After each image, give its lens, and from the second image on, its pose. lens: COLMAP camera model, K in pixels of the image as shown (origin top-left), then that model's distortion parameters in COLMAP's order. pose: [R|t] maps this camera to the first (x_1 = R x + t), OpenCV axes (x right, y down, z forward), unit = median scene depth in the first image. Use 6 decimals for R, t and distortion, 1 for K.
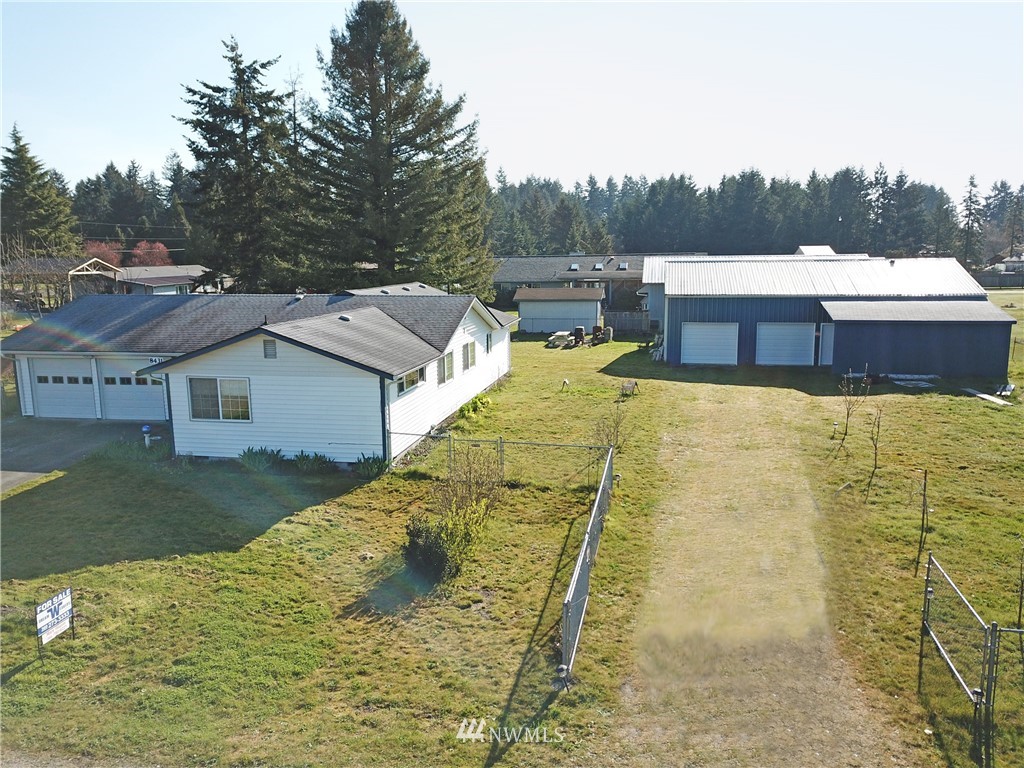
lens RADIAL K [[789.8, 0, 512.0], [0, 789.8, 384.0], [0, 0, 1]] dist [0.004587, 0.001681]
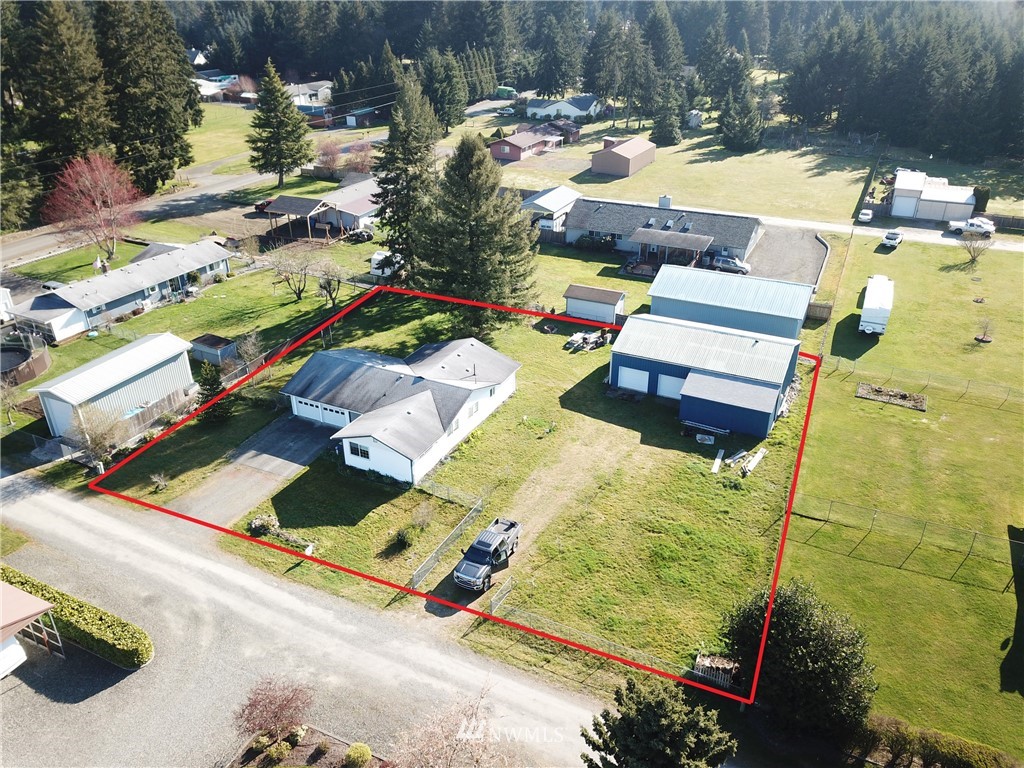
lens RADIAL K [[781.9, 0, 512.0], [0, 781.9, 384.0], [0, 0, 1]] dist [0.075430, -0.083771]
pose [[0.961939, 0.126330, -0.242308, 0.604467], [-0.046786, 0.949768, 0.309438, -0.834398], [0.269228, -0.286325, 0.919530, -1.018386]]
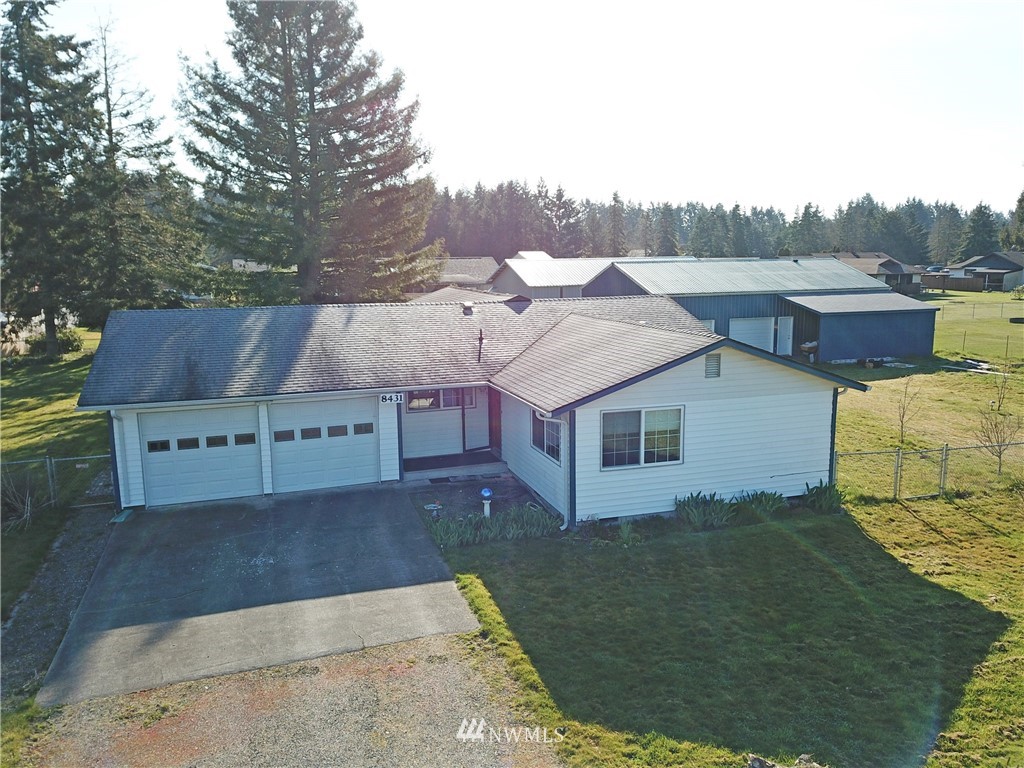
lens RADIAL K [[781.9, 0, 512.0], [0, 781.9, 384.0], [0, 0, 1]] dist [0.075430, -0.083771]
pose [[0.874902, -0.077607, 0.478041, -0.645672], [0.081717, 0.996581, 0.012233, -0.039561], [-0.477355, 0.028362, 0.878253, 0.310289]]
